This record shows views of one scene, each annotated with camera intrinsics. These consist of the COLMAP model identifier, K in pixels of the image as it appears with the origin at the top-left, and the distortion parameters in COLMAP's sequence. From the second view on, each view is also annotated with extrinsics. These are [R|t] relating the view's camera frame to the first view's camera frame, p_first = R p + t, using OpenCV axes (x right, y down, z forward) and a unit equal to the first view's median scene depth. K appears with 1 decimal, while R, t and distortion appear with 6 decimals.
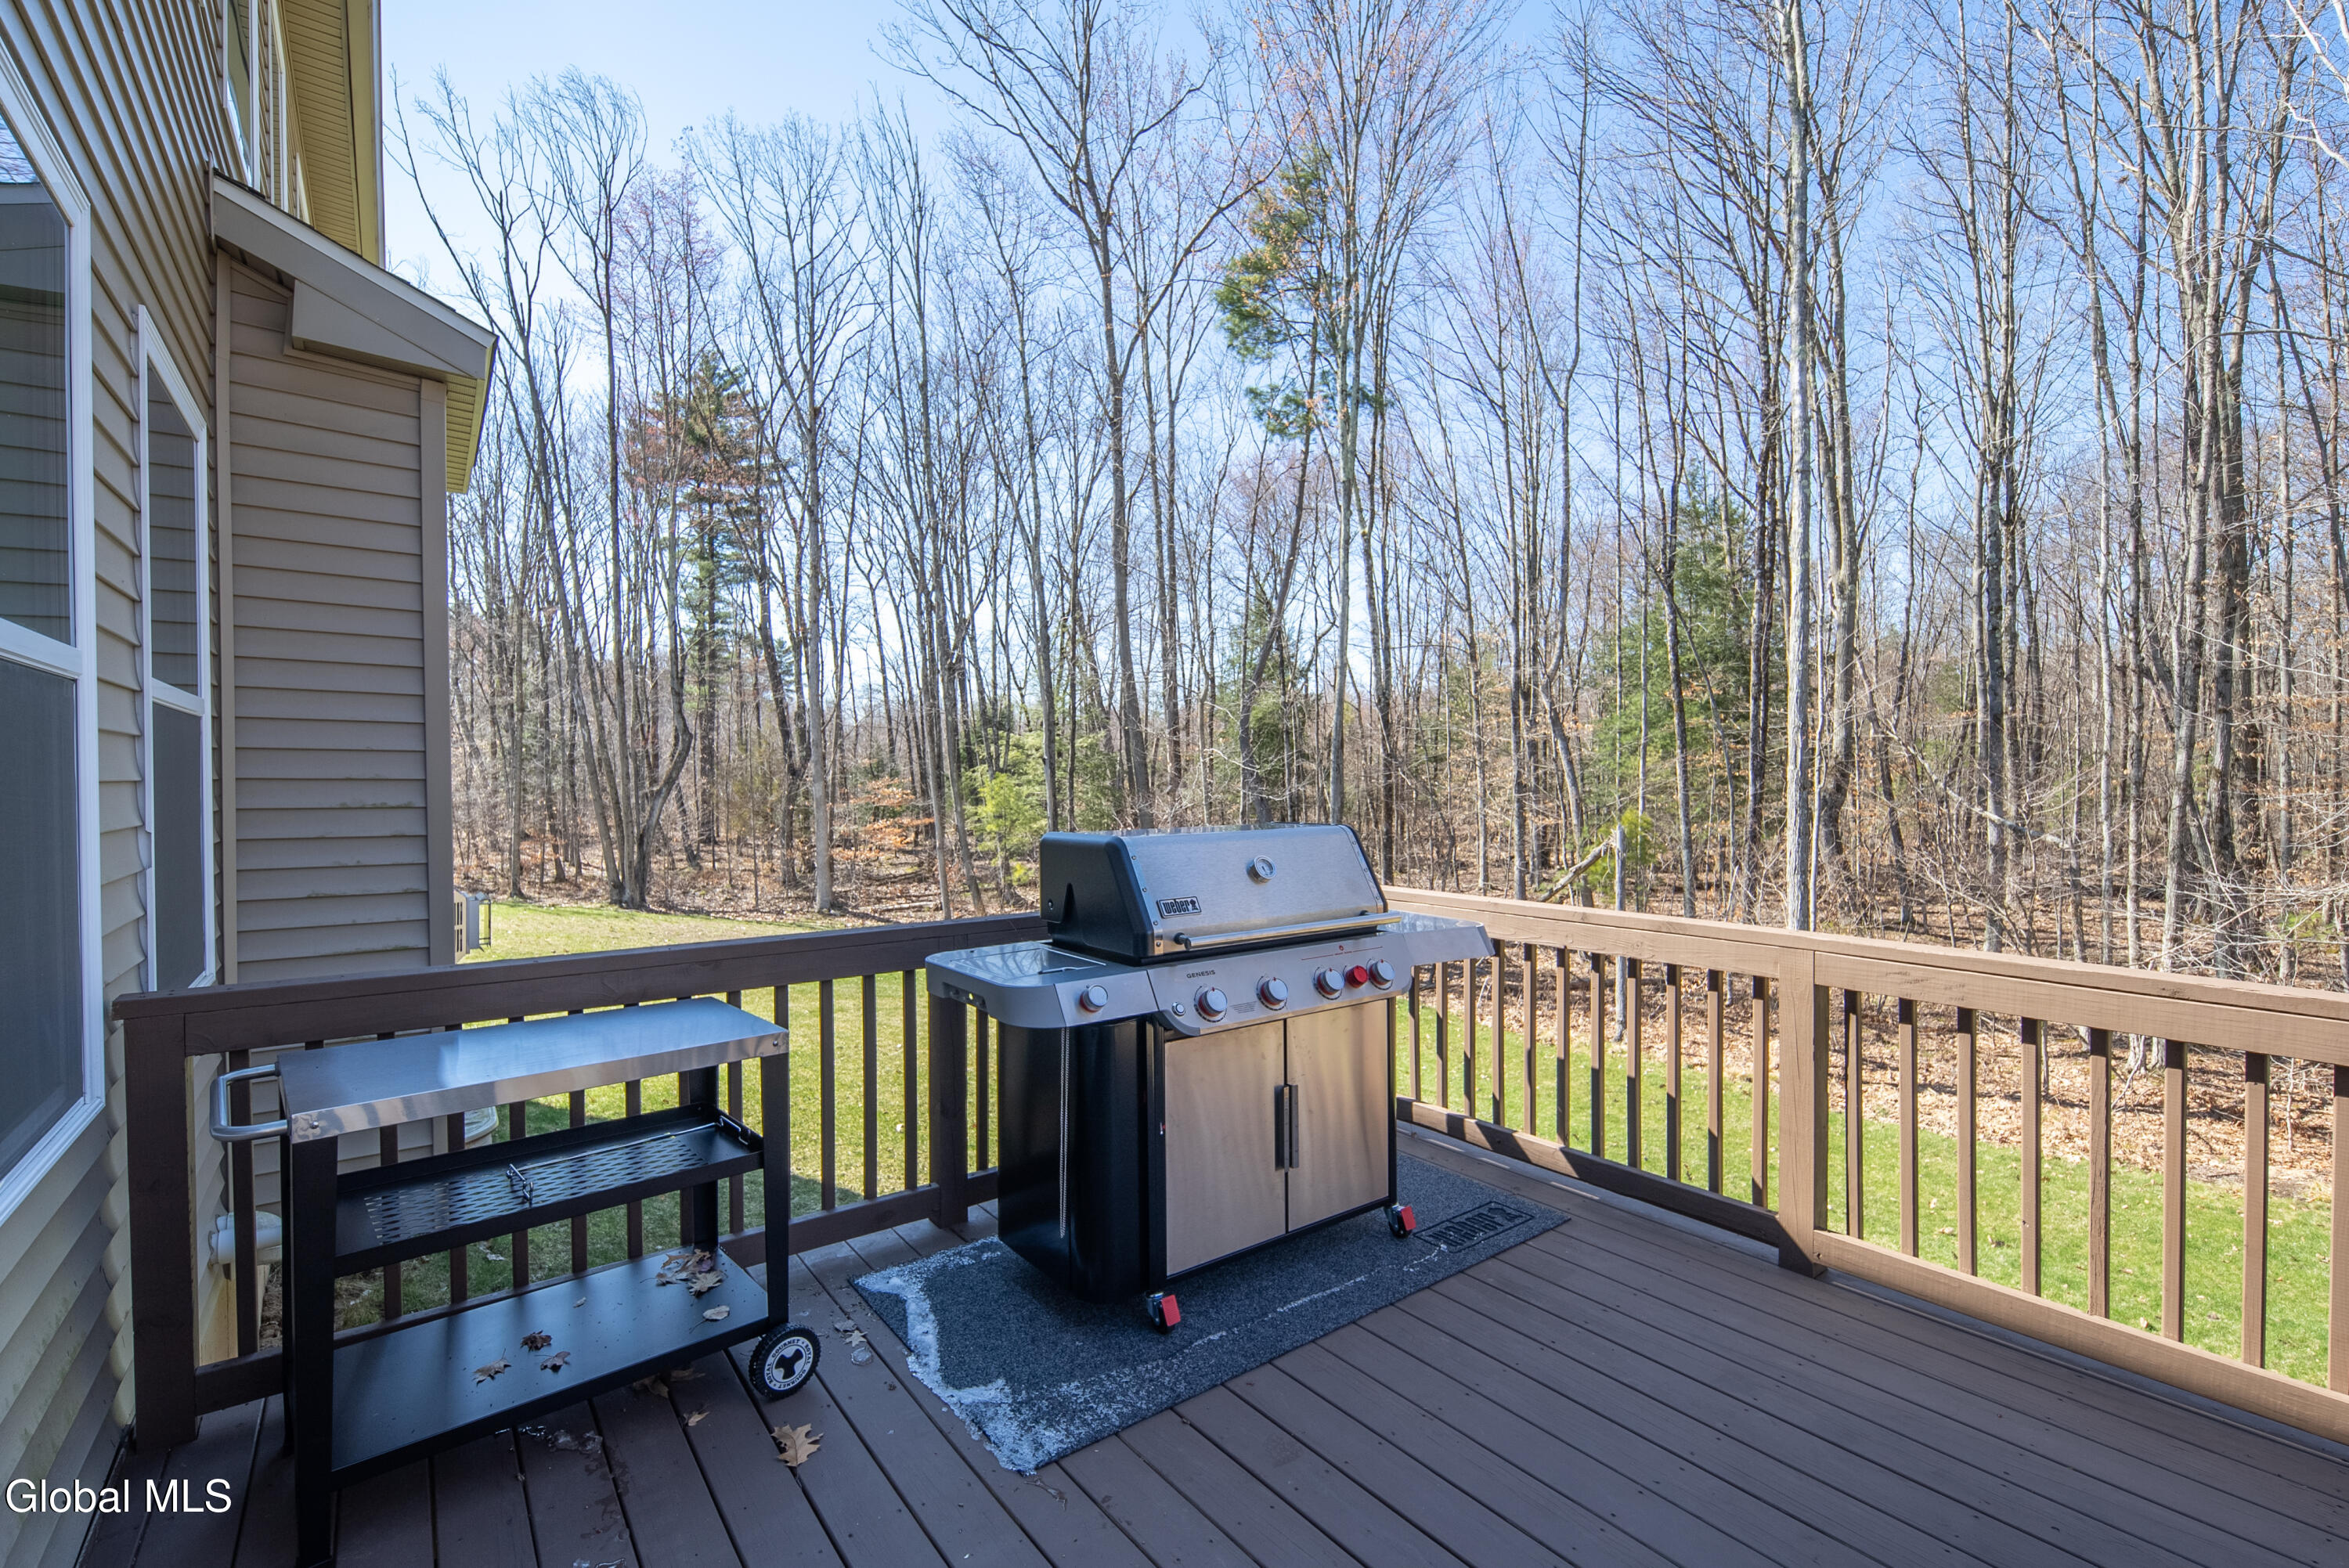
lens RADIAL K [[1042.5, 0, 1181.1], [0, 1042.5, 786.8], [0, 0, 1]] dist [0.003728, -0.001438]
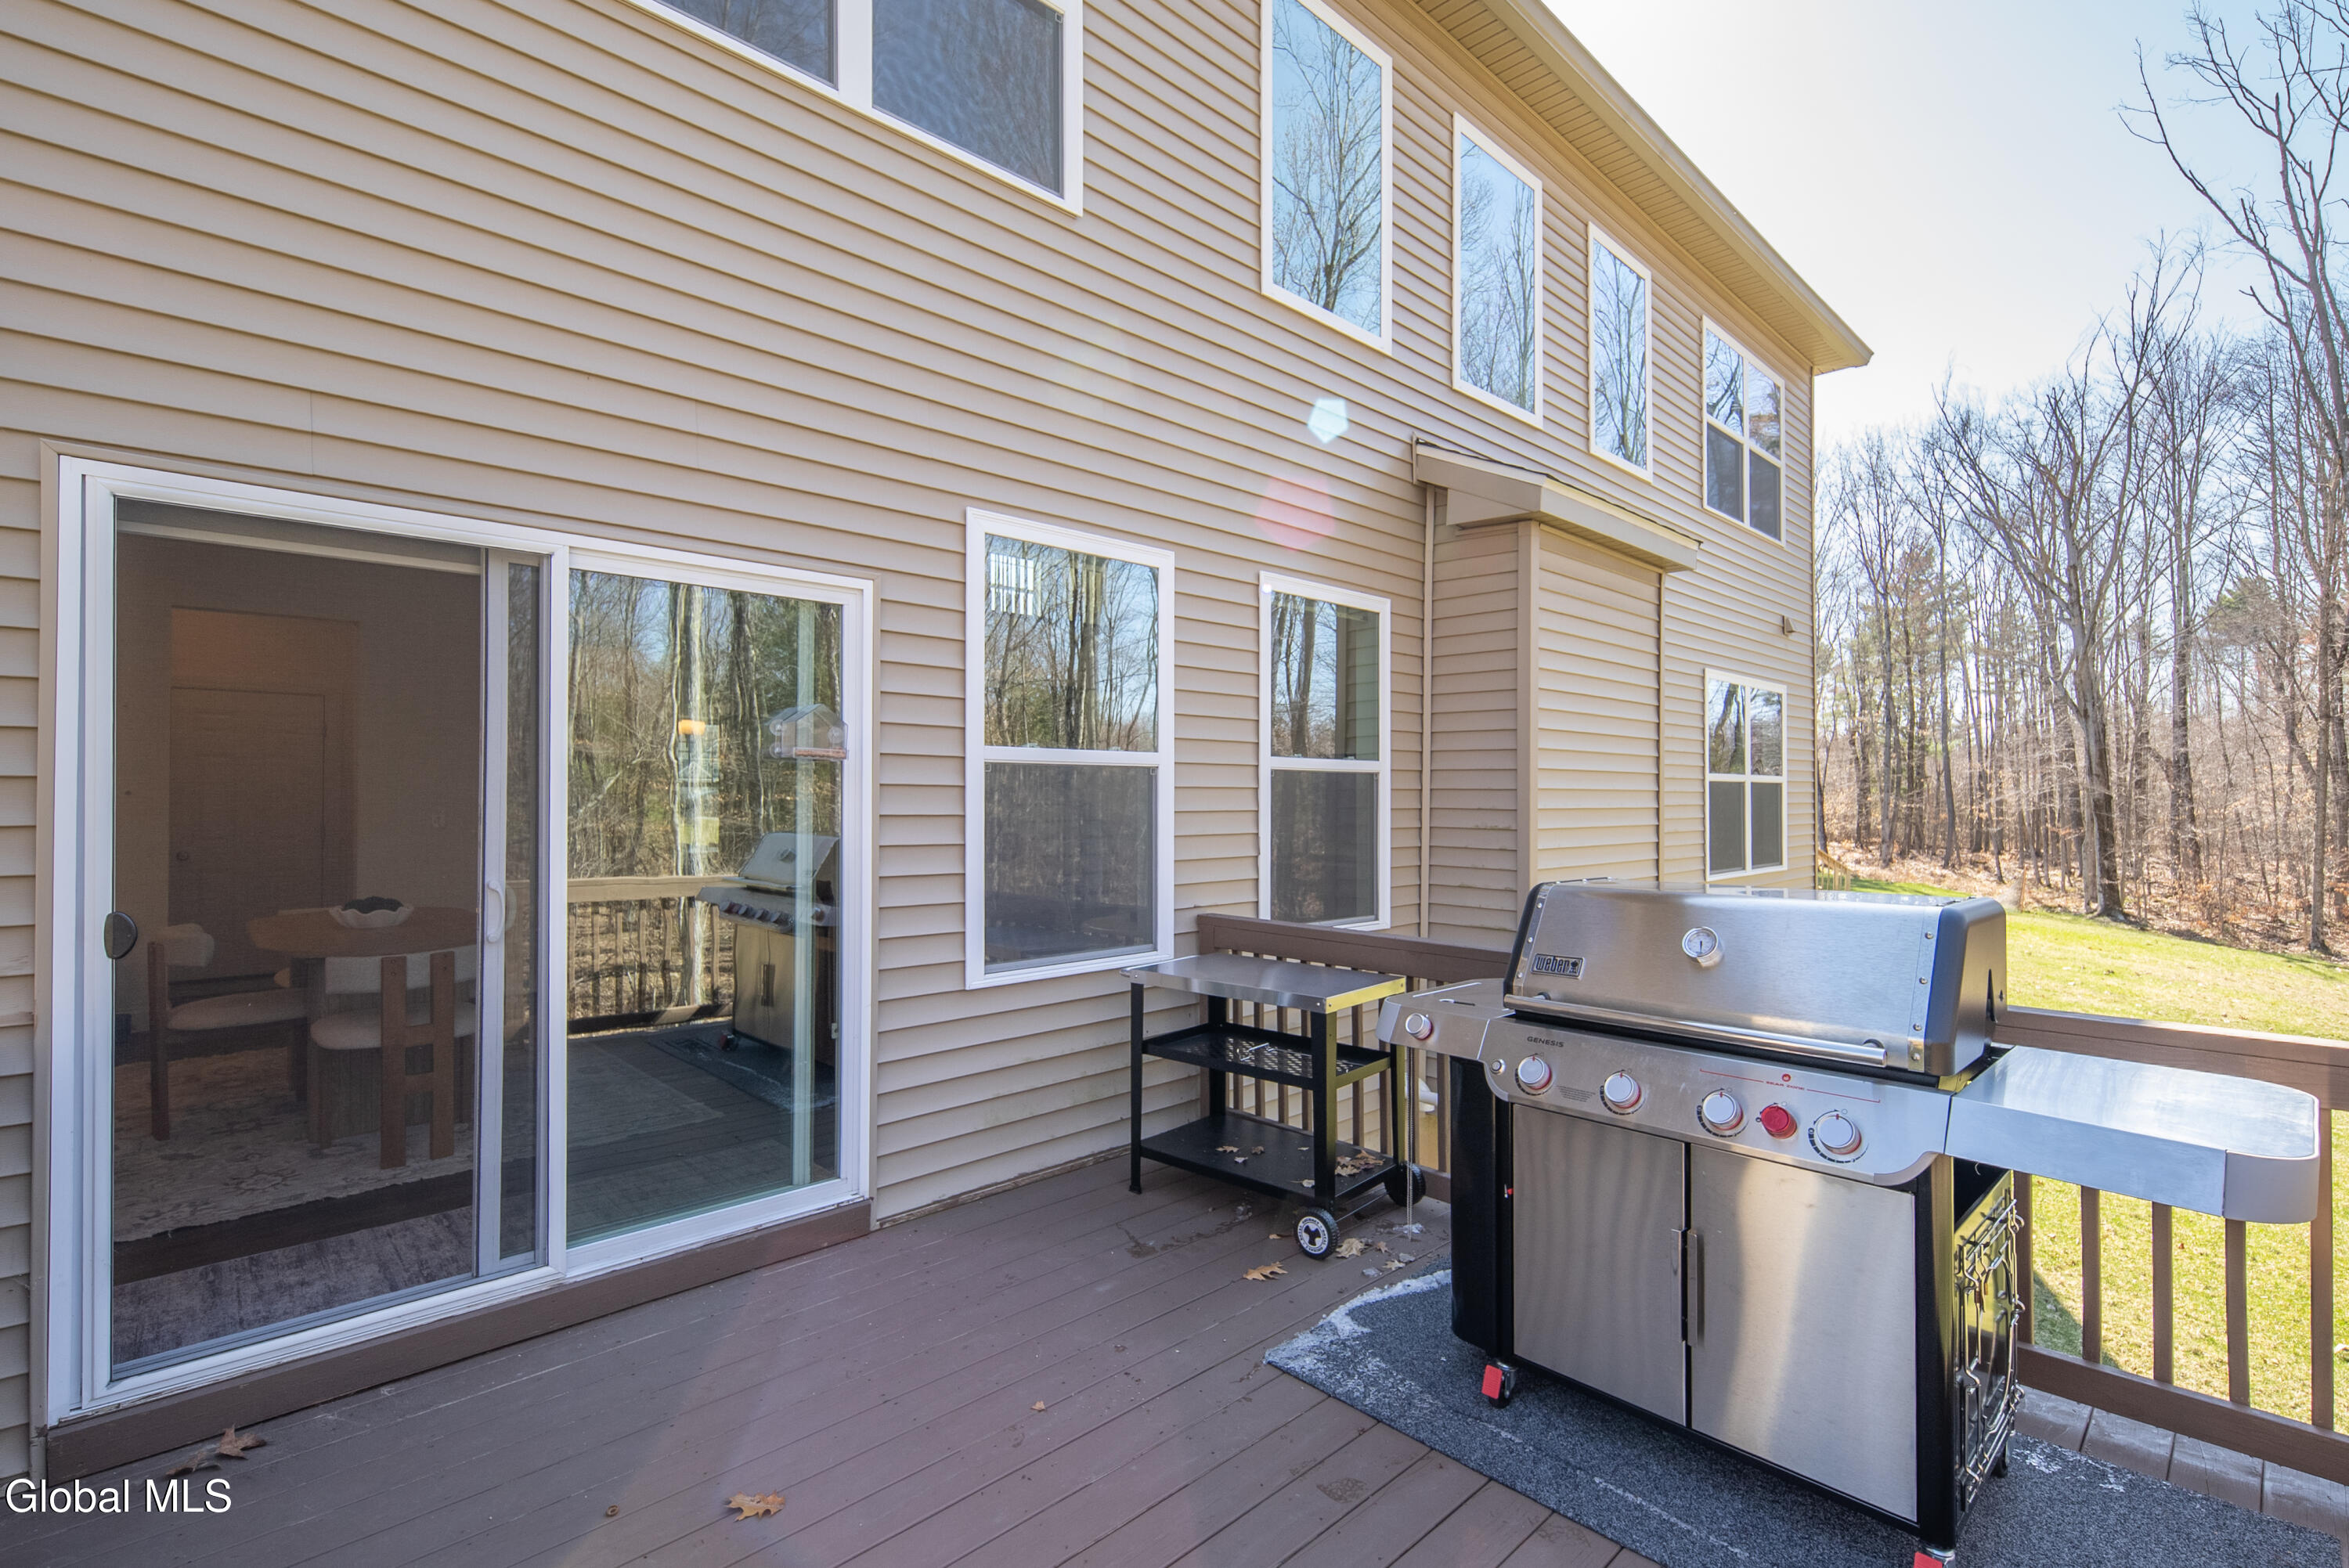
lens RADIAL K [[1042.5, 0, 1181.5], [0, 1042.5, 788.9], [0, 0, 1]] dist [0.003728, -0.001438]
pose [[0.104680, -0.007491, -0.994478, 0.980015], [-0.009622, 0.999917, -0.008545, -0.029485], [0.994459, 0.010463, 0.104599, 0.660511]]
